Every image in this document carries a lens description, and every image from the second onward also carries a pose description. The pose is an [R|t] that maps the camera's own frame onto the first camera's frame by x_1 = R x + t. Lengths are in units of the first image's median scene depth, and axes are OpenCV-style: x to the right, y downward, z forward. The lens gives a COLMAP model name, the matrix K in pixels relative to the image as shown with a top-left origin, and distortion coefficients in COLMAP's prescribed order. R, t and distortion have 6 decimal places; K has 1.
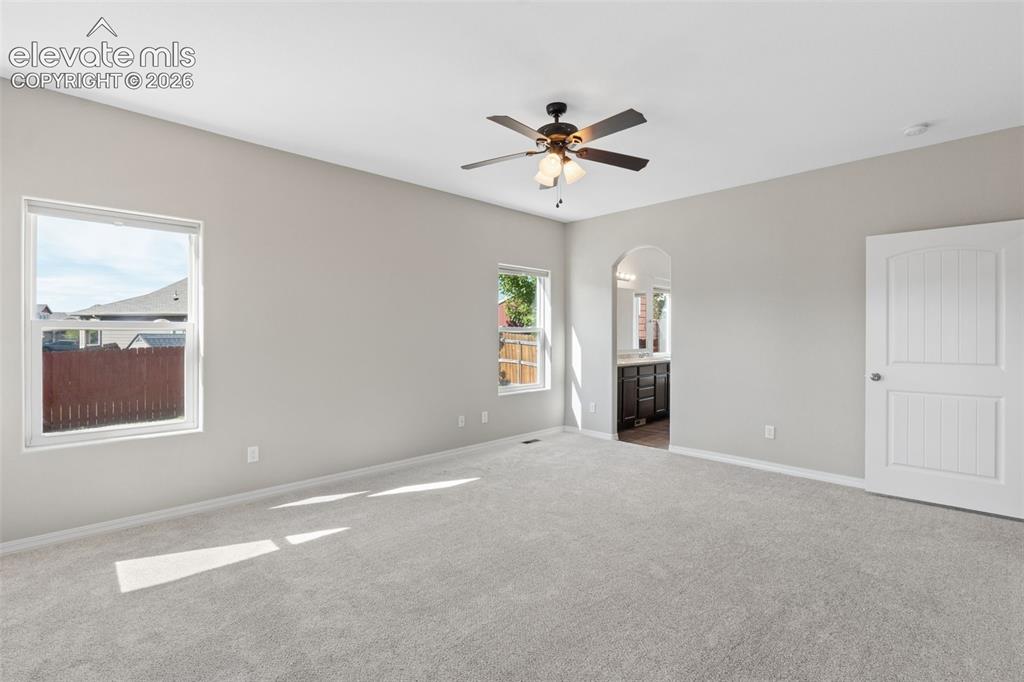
lens RADIAL K [[469.7, 0, 512.1], [0, 469.7, 332.5], [0, 0, 1]] dist [-0.015284, 0.001490]
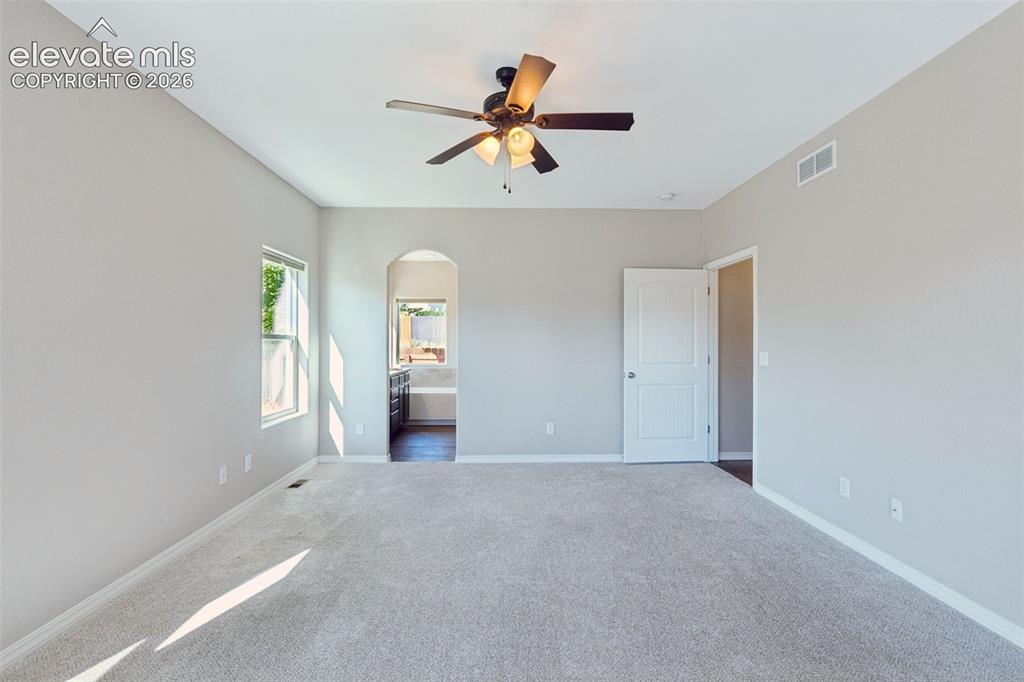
lens RADIAL K [[469.7, 0, 516.3], [0, 469.7, 340.7], [0, 0, 1]] dist [-0.015284, 0.001490]
pose [[0.675551, 0.000630, 0.737313, -0.352324], [-0.002642, 0.999995, 0.001566, -0.002951], [-0.737309, -0.003005, 0.675549, 0.285954]]
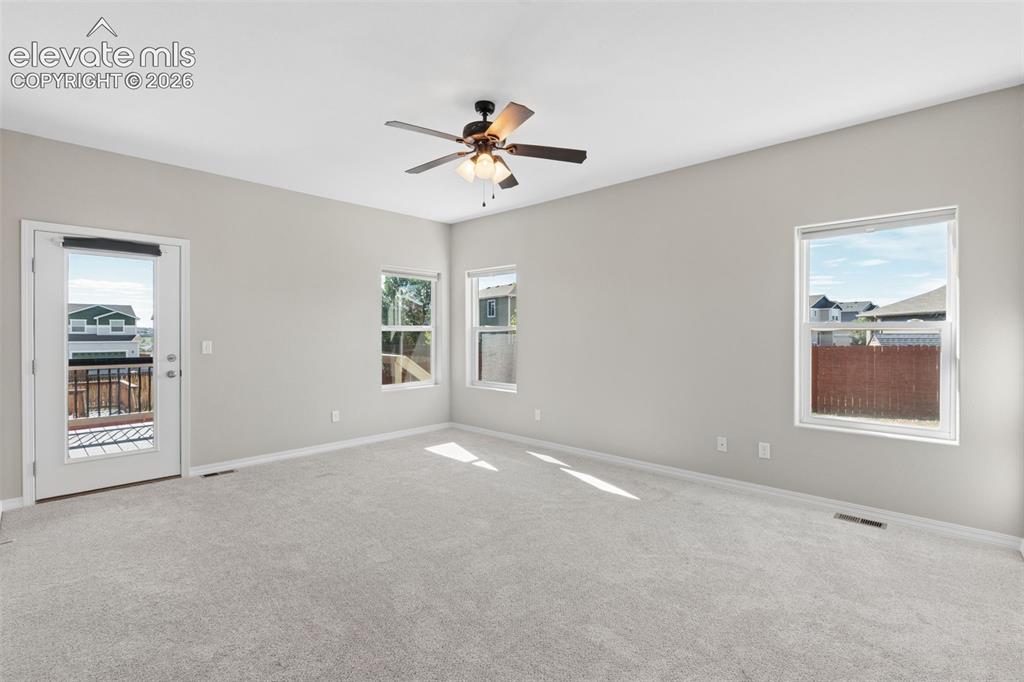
lens RADIAL K [[469.7, 0, 517.3], [0, 469.7, 339.0], [0, 0, 1]] dist [-0.015284, 0.001490]
pose [[0.052546, 0.013487, -0.998527, 0.743301], [0.001475, 0.999907, 0.013583, -0.000226], [0.998617, -0.002186, 0.052521, 0.689547]]
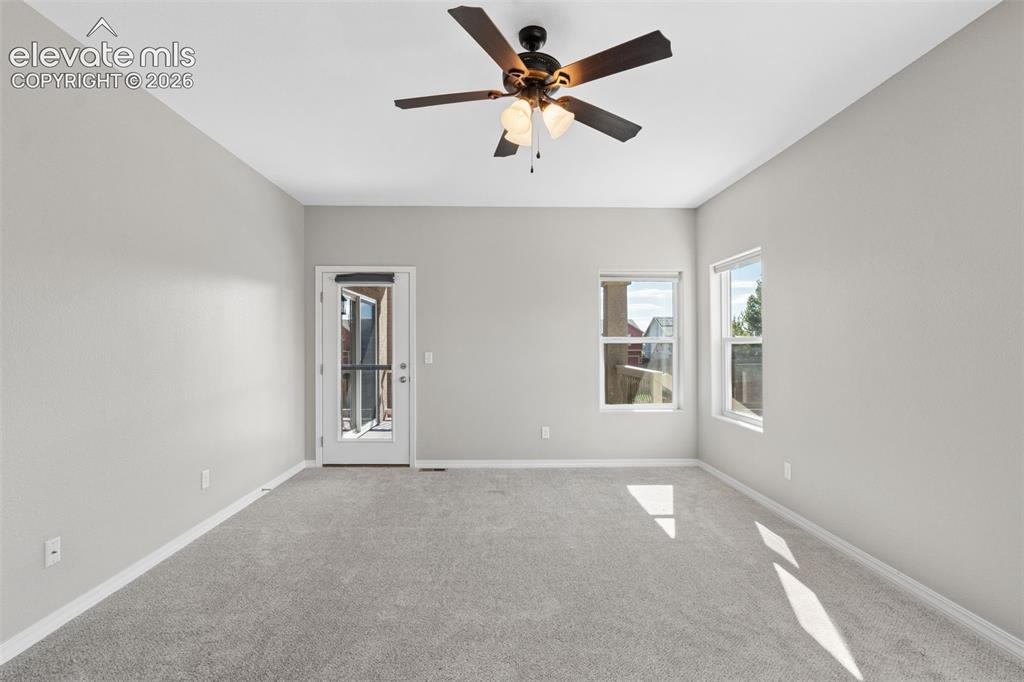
lens RADIAL K [[469.7, 0, 504.3], [0, 469.7, 341.1], [0, 0, 1]] dist [-0.015284, 0.001490]
pose [[-0.684152, -0.009687, -0.729275, 0.442894], [0.000723, 0.999902, -0.013960, 0.005098], [0.729339, -0.010078, -0.684078, 0.992922]]
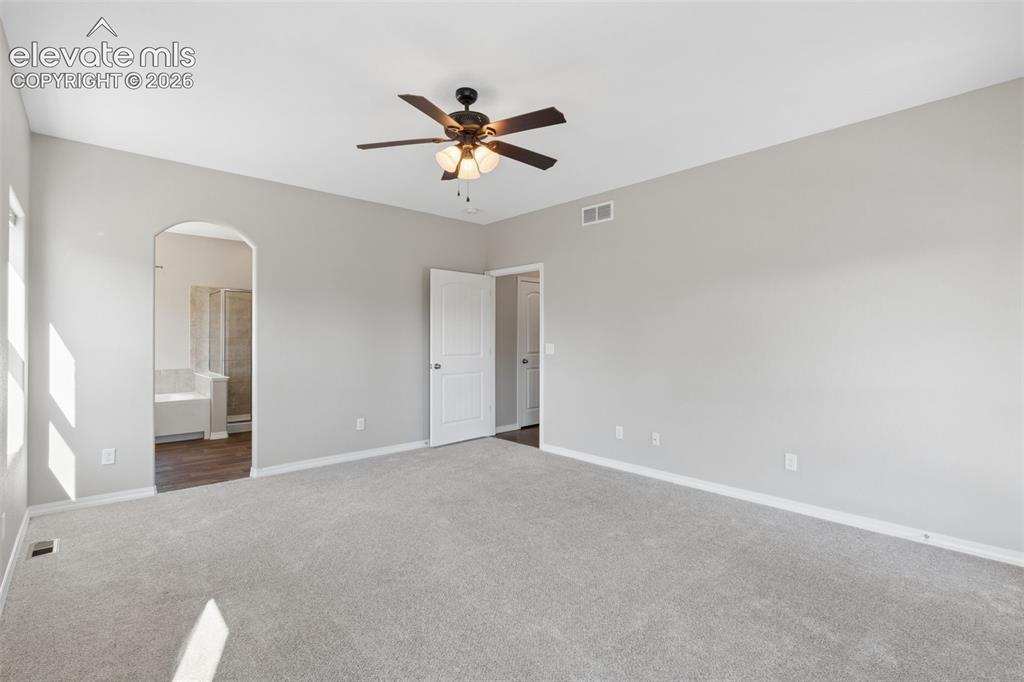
lens RADIAL K [[469.7, 0, 522.5], [0, 469.7, 333.0], [0, 0, 1]] dist [-0.015284, 0.001490]
pose [[0.011507, 0.005553, 0.999918, -0.570037], [-0.006227, 0.999966, -0.005482, -0.001359], [-0.999914, -0.006164, 0.011541, 0.600334]]
